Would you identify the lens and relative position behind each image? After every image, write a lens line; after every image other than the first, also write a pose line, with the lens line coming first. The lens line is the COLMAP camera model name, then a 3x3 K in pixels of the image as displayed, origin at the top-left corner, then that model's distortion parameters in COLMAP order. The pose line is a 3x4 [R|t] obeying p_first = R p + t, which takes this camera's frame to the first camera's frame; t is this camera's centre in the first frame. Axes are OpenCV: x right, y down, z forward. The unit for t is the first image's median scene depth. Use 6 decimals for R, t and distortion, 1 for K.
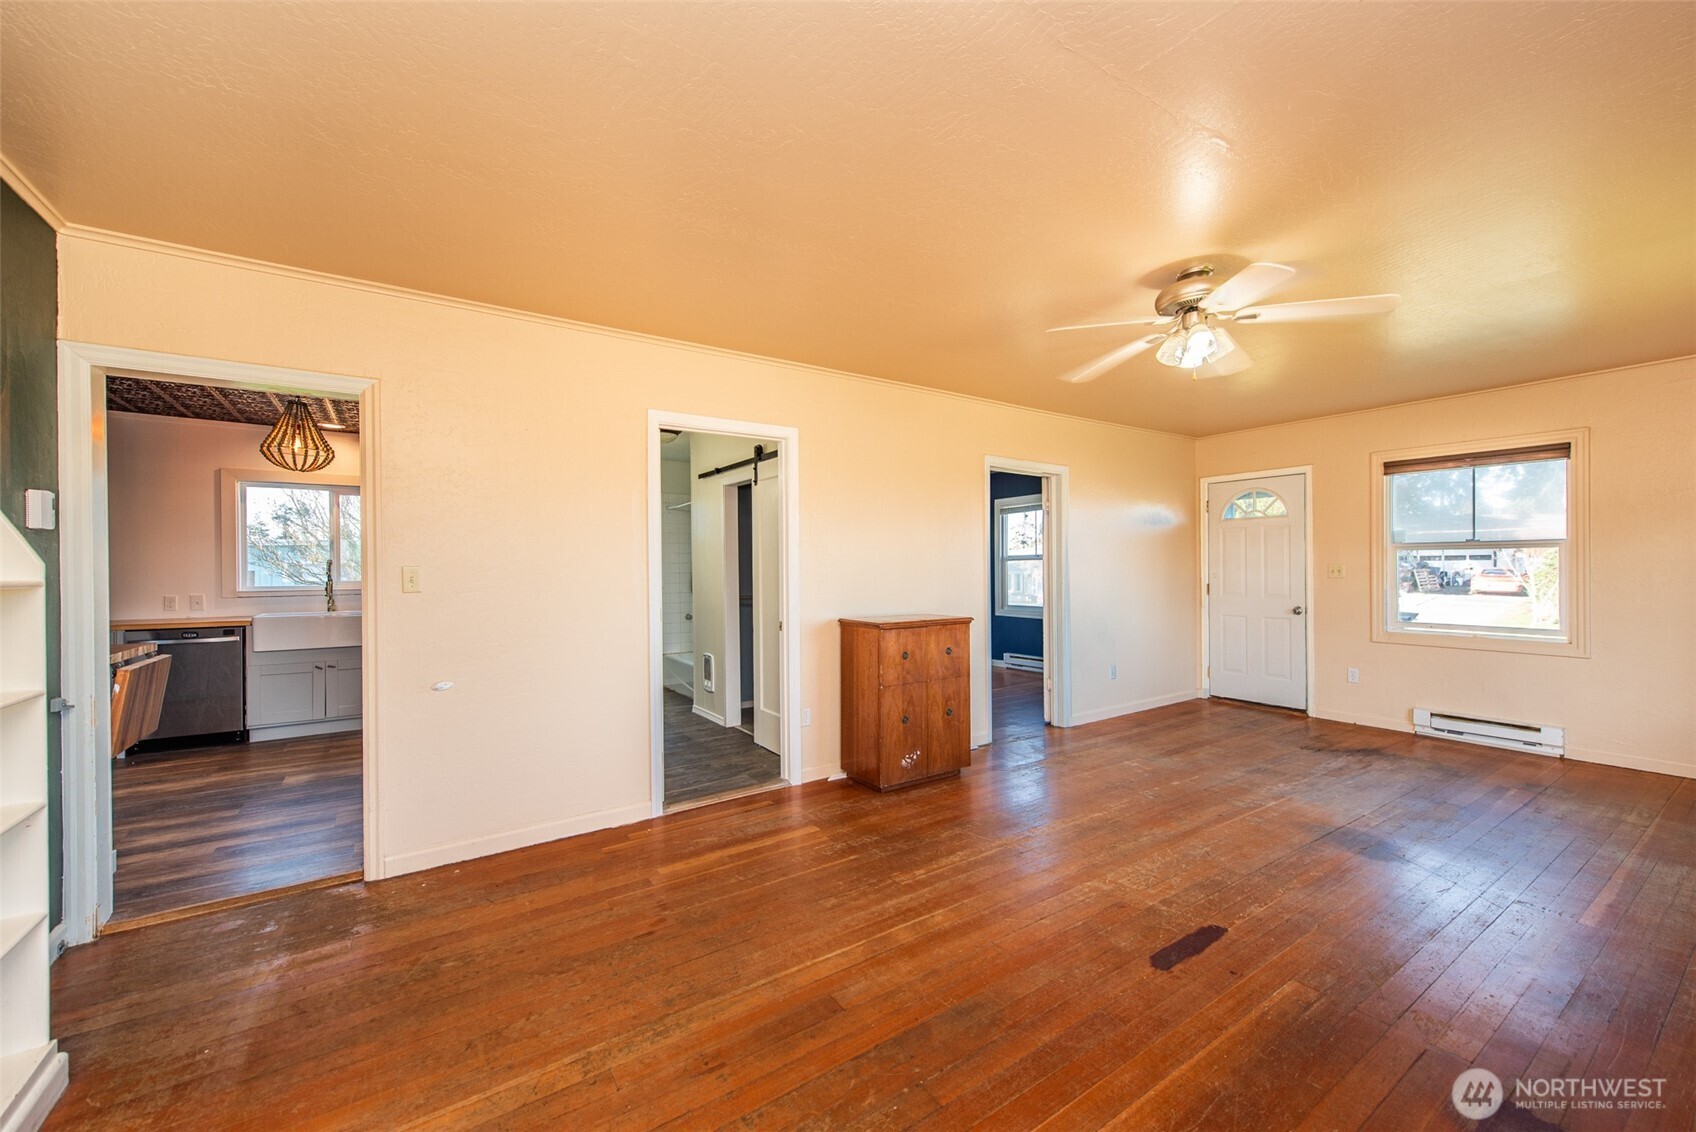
lens RADIAL K [[665.2, 0, 846.1], [0, 665.2, 567.0], [0, 0, 1]] dist [0.009886, -0.000753]
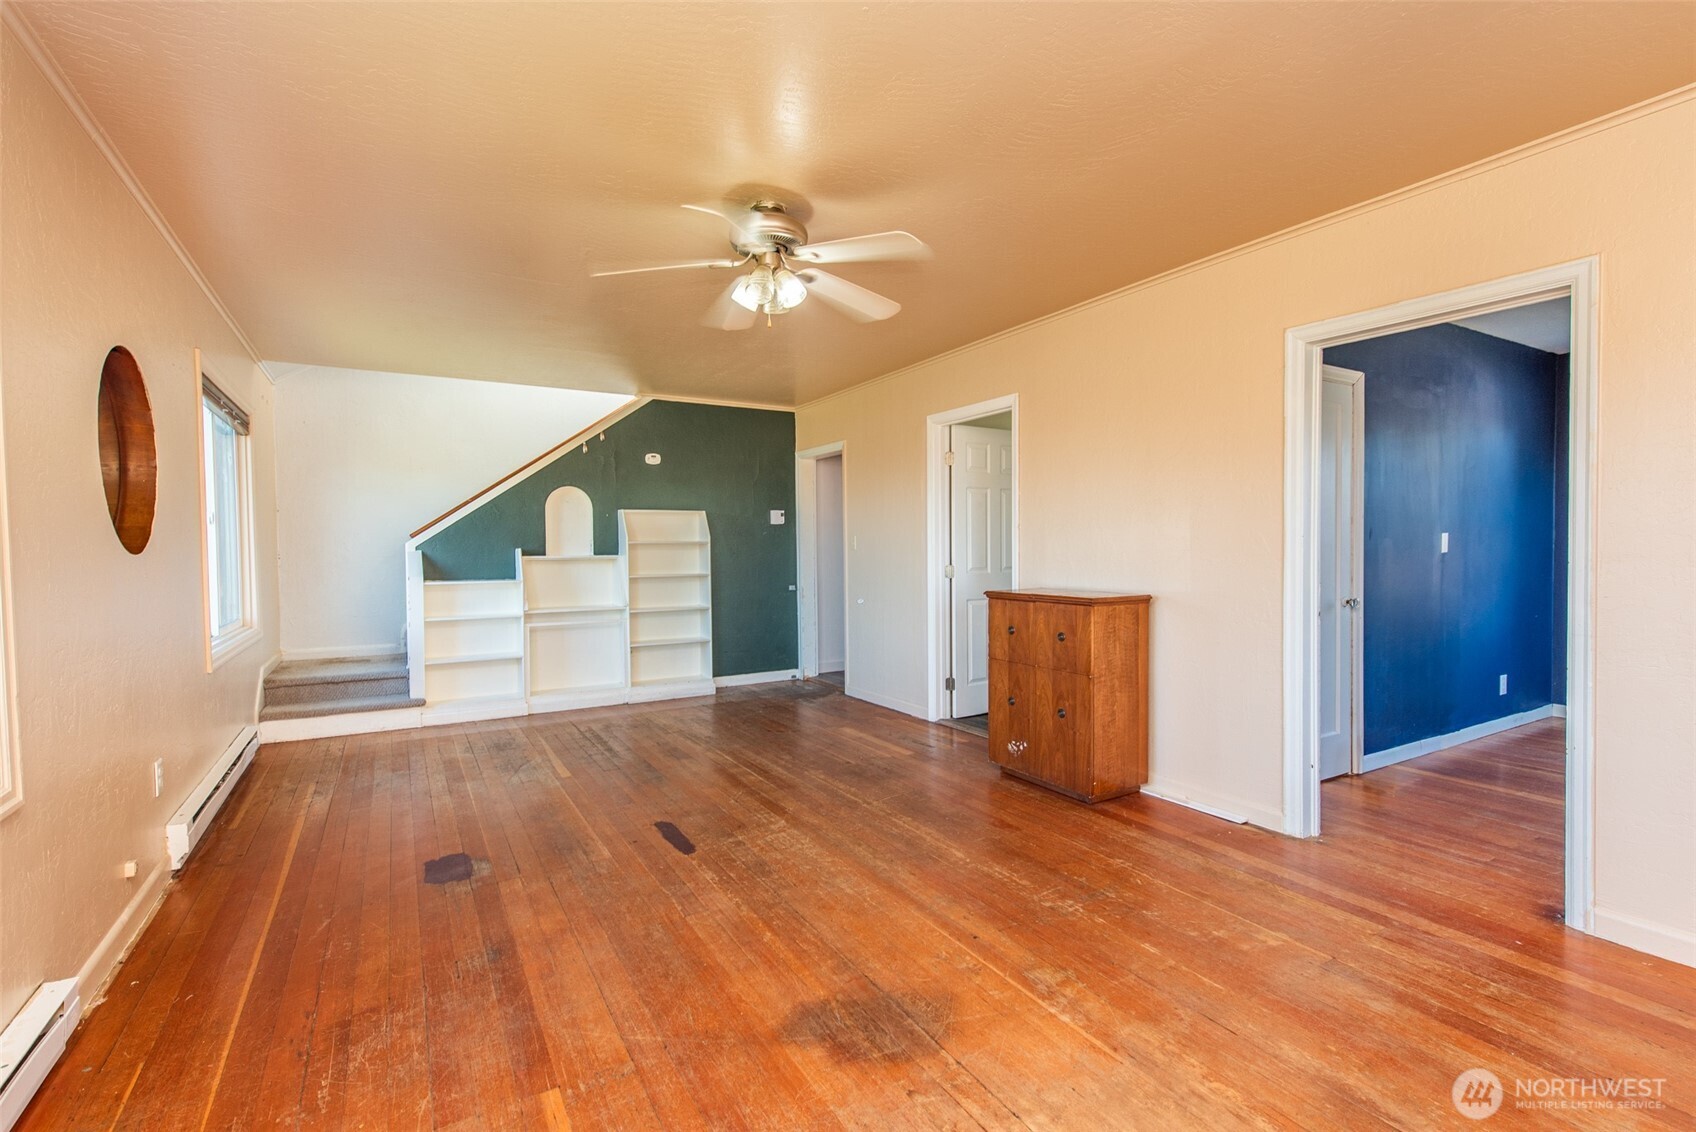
lens RADIAL K [[754.5, 0, 842.8], [0, 754.5, 563.5], [0, 0, 1]] dist [0.004220, 0.000480]
pose [[-0.058589, 0.028400, -0.997878, 1.151373], [0.003477, 0.999595, 0.028245, 0.012859], [0.998276, -0.001815, -0.058664, 0.854445]]
